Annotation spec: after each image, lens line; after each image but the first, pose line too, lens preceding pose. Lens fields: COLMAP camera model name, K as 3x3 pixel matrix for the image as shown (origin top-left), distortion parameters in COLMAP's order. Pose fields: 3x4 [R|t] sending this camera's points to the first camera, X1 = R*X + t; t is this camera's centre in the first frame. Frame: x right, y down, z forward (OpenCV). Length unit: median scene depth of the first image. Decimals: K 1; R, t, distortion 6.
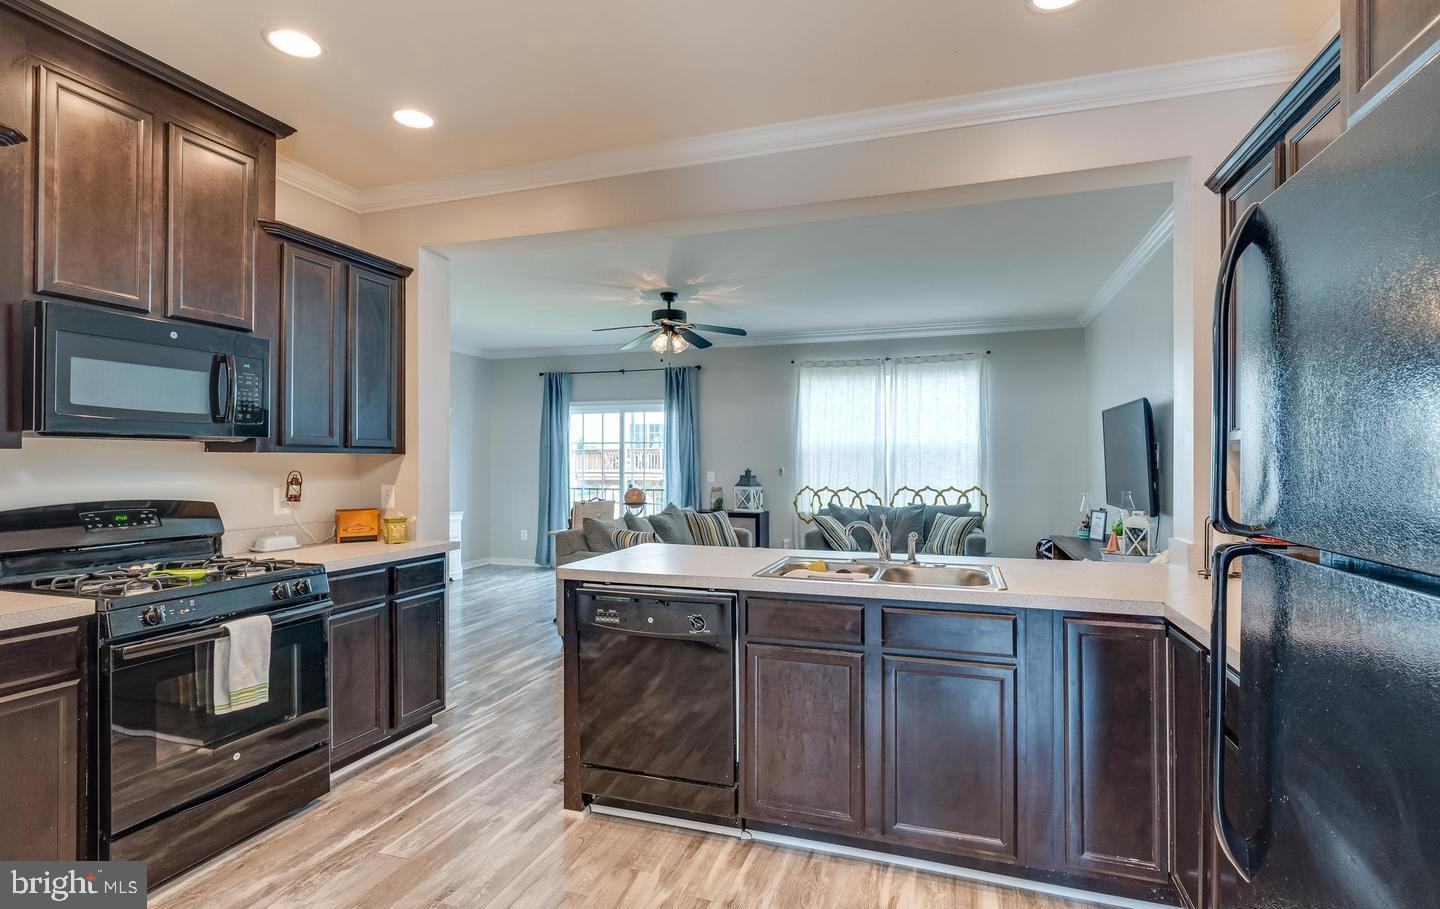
lens RADIAL K [[699.5, 0, 720.0], [0, 699.5, 454.5], [0, 0, 1]] dist [0.000599, 0.000115]
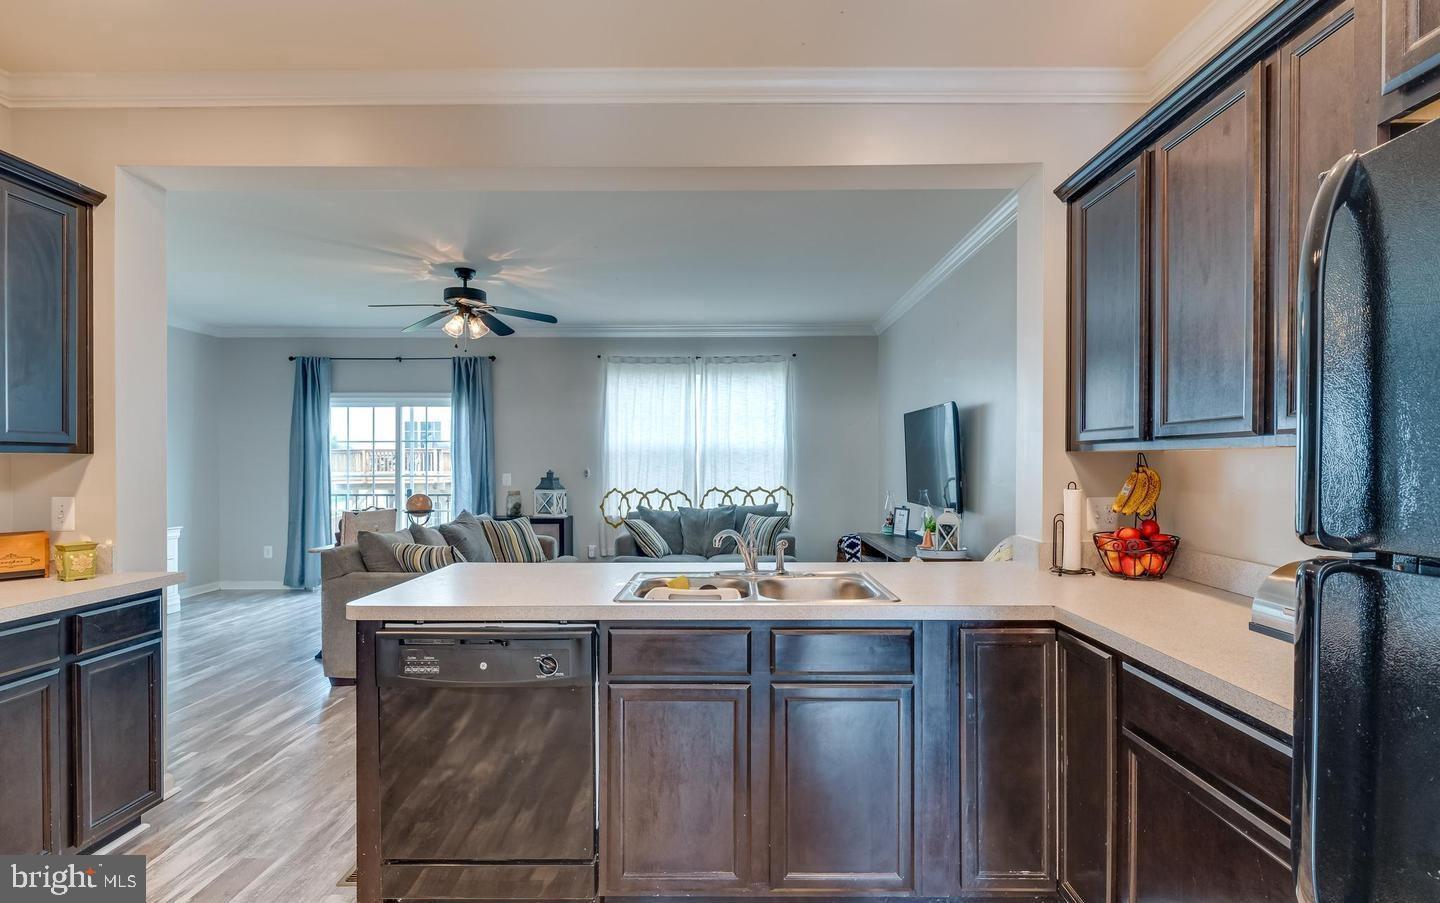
lens RADIAL K [[692.7, 0, 722.3], [0, 692.7, 459.4], [0, 0, 1]] dist [-0.000688, 0.000317]
pose [[0.949749, -0.001317, 0.313011, -0.052924], [-0.000512, 0.999983, 0.005760, 0.000713], [-0.313013, -0.005631, 0.949732, 0.109908]]
